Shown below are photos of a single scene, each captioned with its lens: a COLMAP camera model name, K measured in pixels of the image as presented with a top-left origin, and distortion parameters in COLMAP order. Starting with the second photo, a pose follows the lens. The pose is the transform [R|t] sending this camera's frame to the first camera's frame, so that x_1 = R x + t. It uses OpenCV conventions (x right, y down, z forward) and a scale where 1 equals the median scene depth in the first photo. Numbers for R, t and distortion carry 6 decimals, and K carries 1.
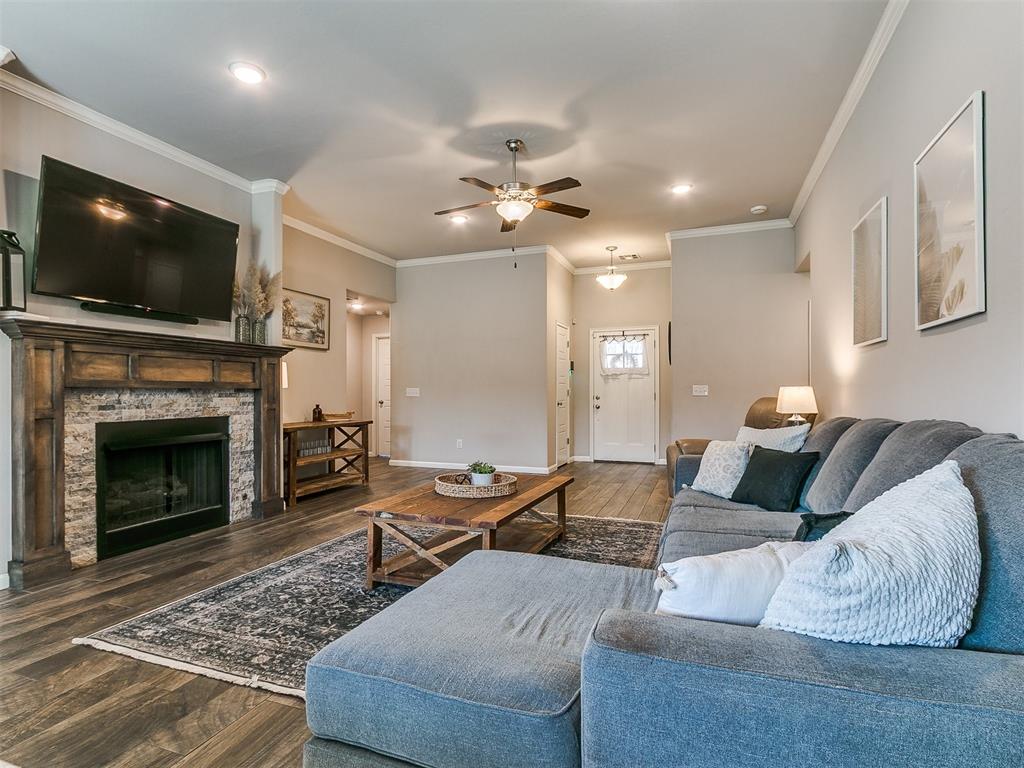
lens RADIAL K [[531.2, 0, 467.4], [0, 531.2, 391.3], [0, 0, 1]] dist [0.003610, -0.000052]
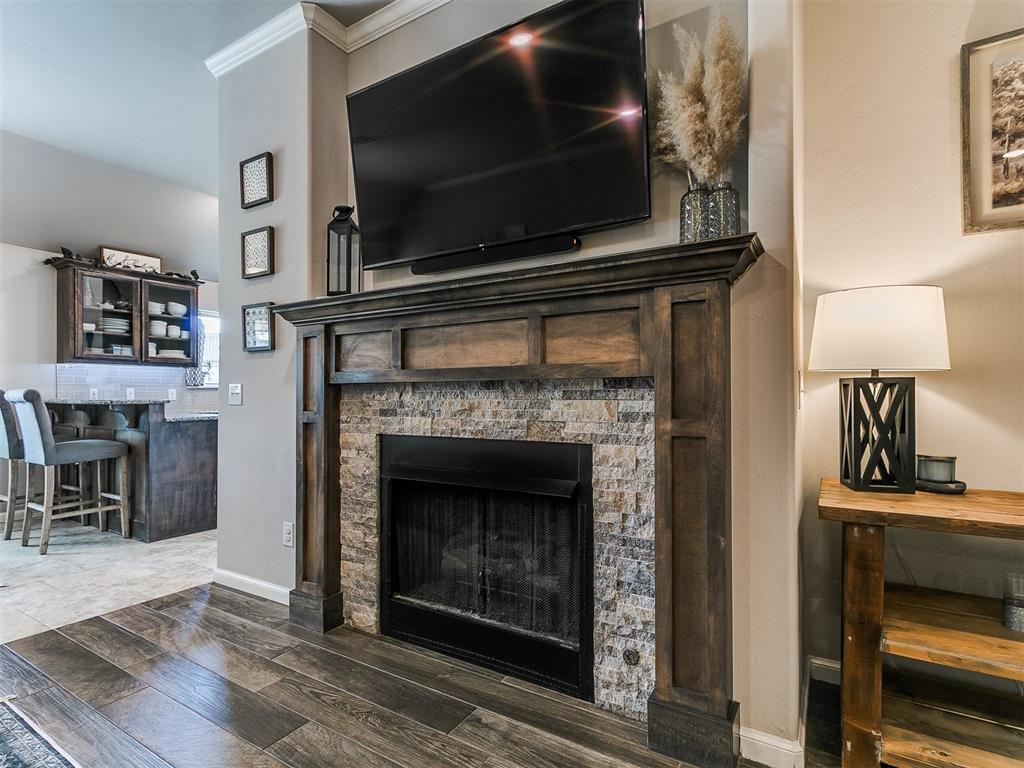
lens RADIAL K [[531.2, 0, 497.7], [0, 531.2, 391.2], [0, 0, 1]] dist [0.003610, -0.000052]
pose [[-0.132585, -0.003773, -0.991164, -0.023498], [0.005026, 0.999977, -0.004479, 0.006442], [0.991159, -0.005575, -0.132563, 1.099244]]
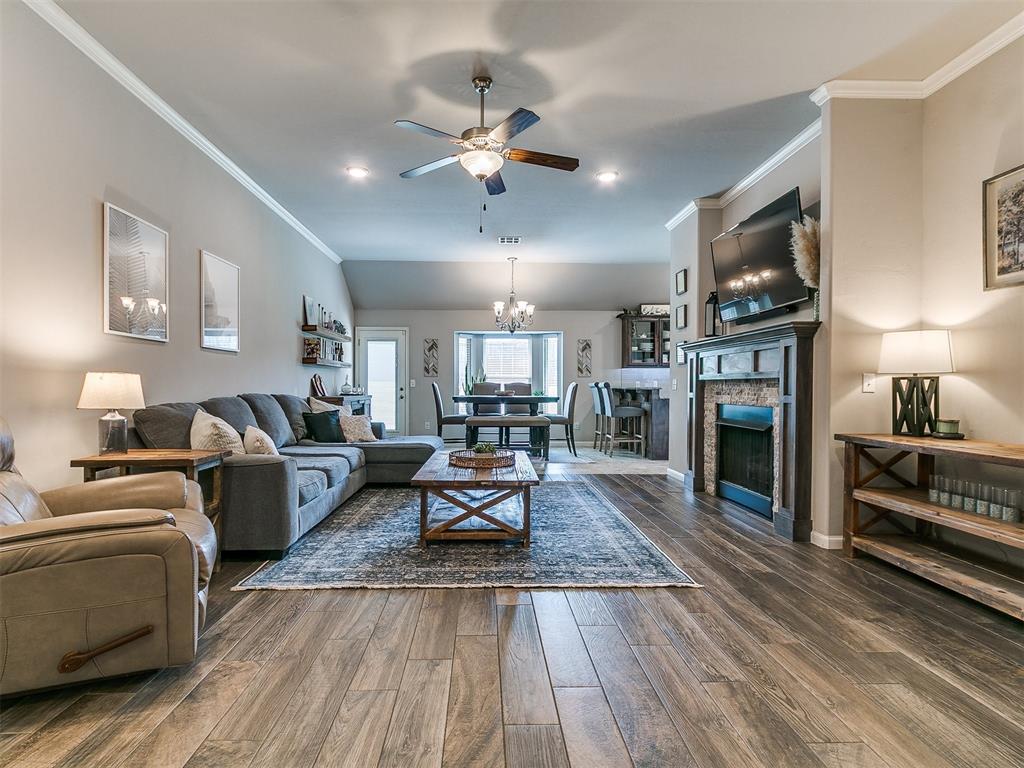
lens RADIAL K [[531.2, 0, 490.7], [0, 531.2, 390.9], [0, 0, 1]] dist [0.003610, -0.000052]
pose [[-0.900823, 0.004652, -0.434161, 0.454634], [0.000472, 0.999952, 0.009736, 0.008509], [0.434186, 0.008565, -0.900783, 1.818809]]
